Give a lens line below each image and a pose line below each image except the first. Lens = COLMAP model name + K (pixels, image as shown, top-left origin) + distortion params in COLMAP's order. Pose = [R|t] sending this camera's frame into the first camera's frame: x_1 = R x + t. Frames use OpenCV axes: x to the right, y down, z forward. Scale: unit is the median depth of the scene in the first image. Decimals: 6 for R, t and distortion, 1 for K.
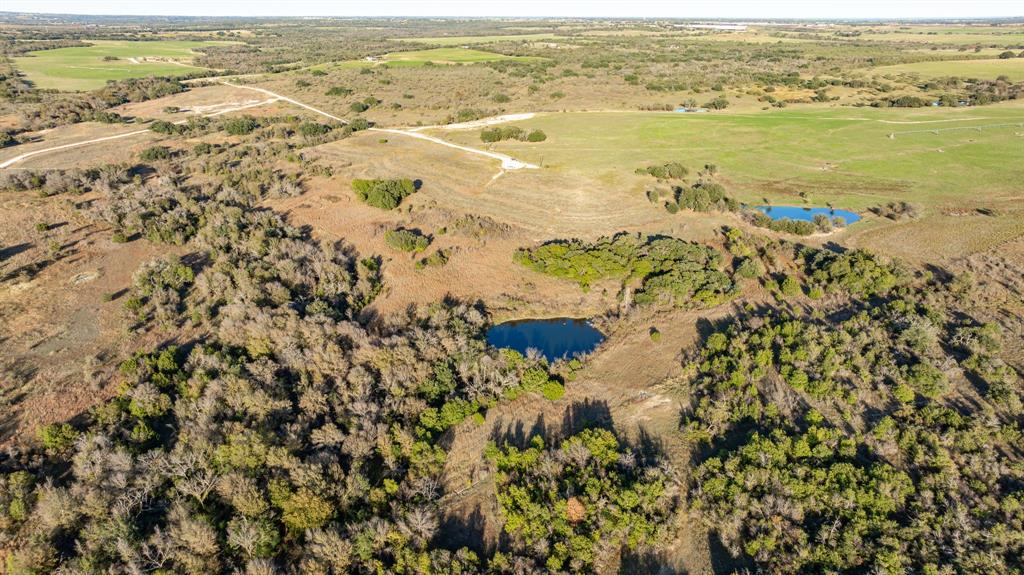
lens RADIAL K [[712.0, 0, 512.2], [0, 712.0, 289.0], [0, 0, 1]] dist [-0.029583, 0.052336]
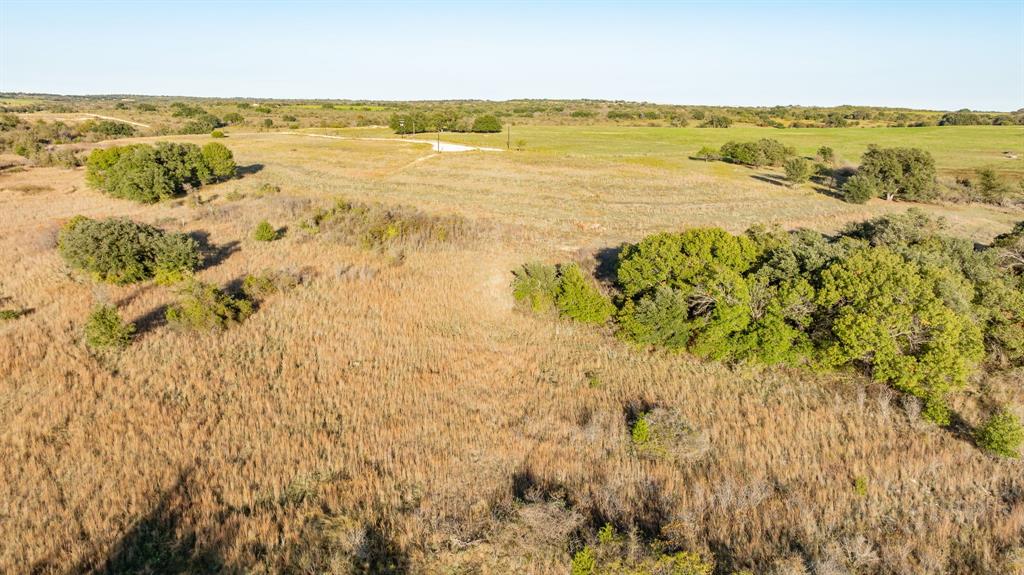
lens RADIAL K [[712.0, 0, 511.7], [0, 712.0, 285.3], [0, 0, 1]] dist [-0.029583, 0.052336]
pose [[0.992724, -0.013626, 0.119637, -0.052587], [0.028851, 0.991551, -0.126468, -0.025588], [-0.116903, 0.128999, 0.984730, 1.289682]]
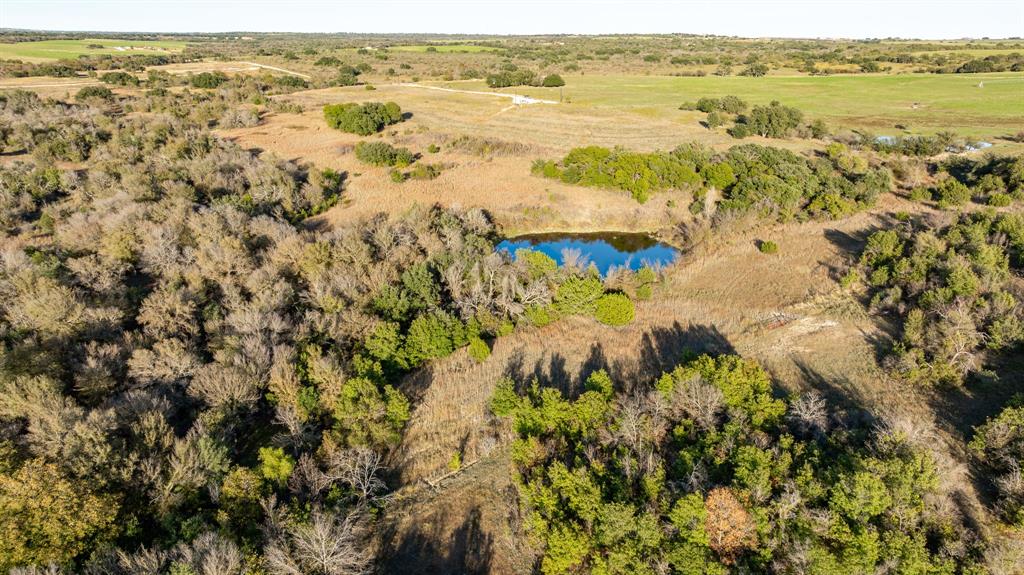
lens RADIAL K [[712.0, 0, 511.1], [0, 712.0, 288.0], [0, 0, 1]] dist [-0.029583, 0.052336]
pose [[0.999930, 0.009641, -0.006917, -0.022230], [-0.009865, 0.999402, -0.033138, 0.166677], [0.006594, 0.033204, 0.999427, 0.512387]]
